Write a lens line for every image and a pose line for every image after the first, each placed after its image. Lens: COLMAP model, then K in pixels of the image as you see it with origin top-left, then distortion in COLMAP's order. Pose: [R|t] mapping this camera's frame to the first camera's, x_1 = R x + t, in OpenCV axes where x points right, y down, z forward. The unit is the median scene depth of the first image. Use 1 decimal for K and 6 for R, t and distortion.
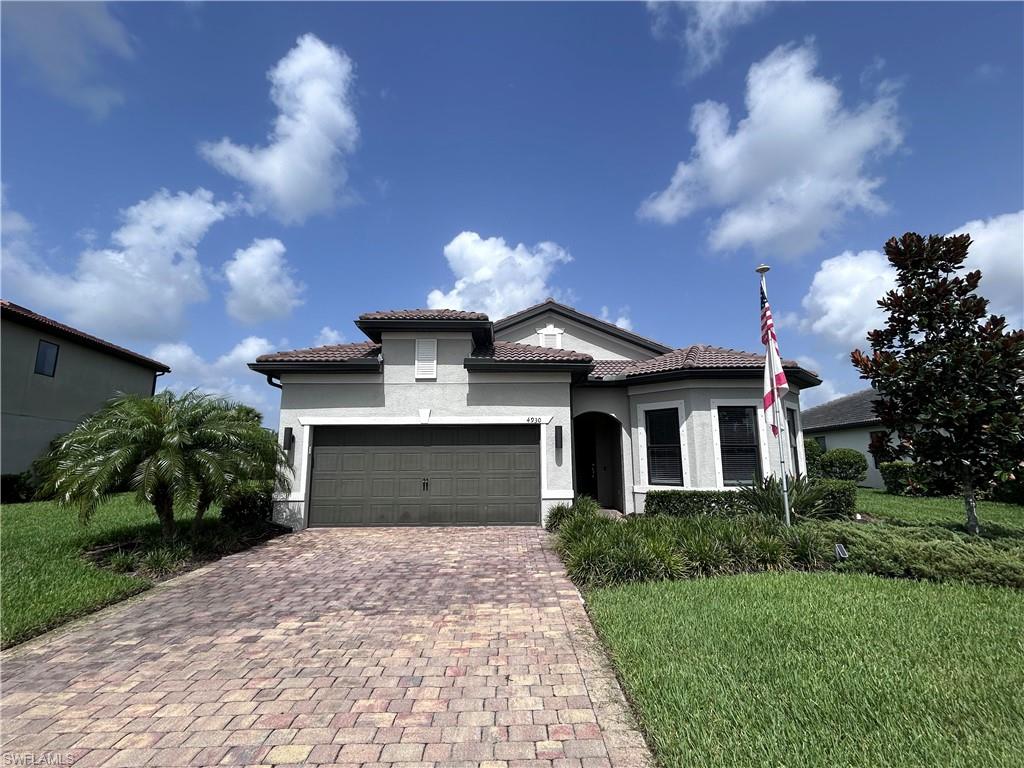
lens RADIAL K [[472.5, 0, 513.8], [0, 472.5, 381.1], [0, 0, 1]] dist [-0.002852, 0.001548]
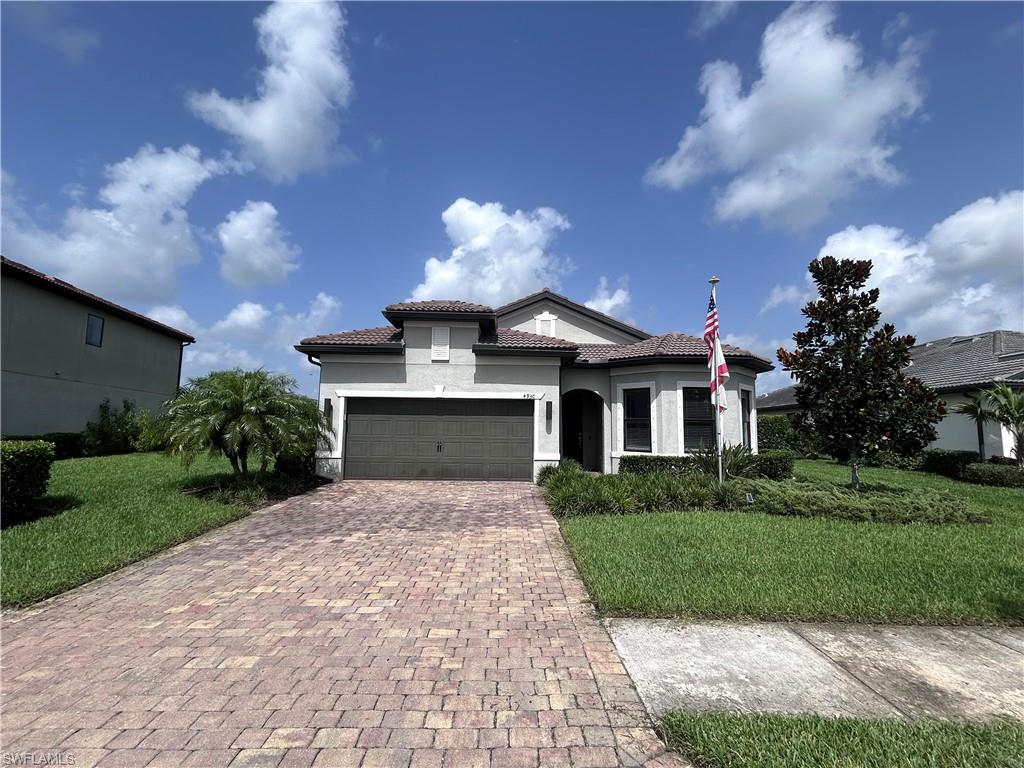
lens RADIAL K [[474.9, 0, 511.0], [0, 474.9, 380.4], [0, 0, 1]] dist [-0.002748, 0.000201]
pose [[0.999813, 0.019026, 0.003560, -0.008937], [-0.019210, 0.997894, 0.061949, -0.032453], [-0.002374, -0.062006, 0.998073, -0.215501]]
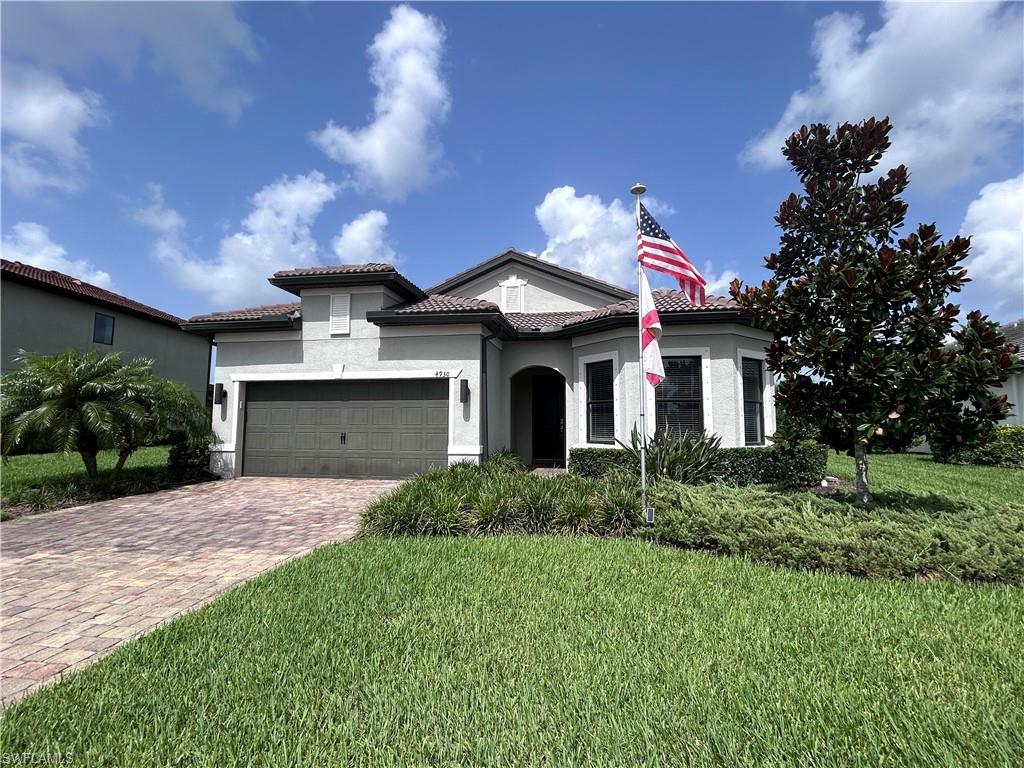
lens RADIAL K [[469.2, 0, 514.9], [0, 469.2, 377.6], [0, 0, 1]] dist [-0.001198, 0.000253]
pose [[0.981493, -0.010333, -0.191217, 0.370506], [0.023789, 0.997387, 0.068209, 0.028182], [0.190013, -0.071495, 0.979175, 0.088458]]
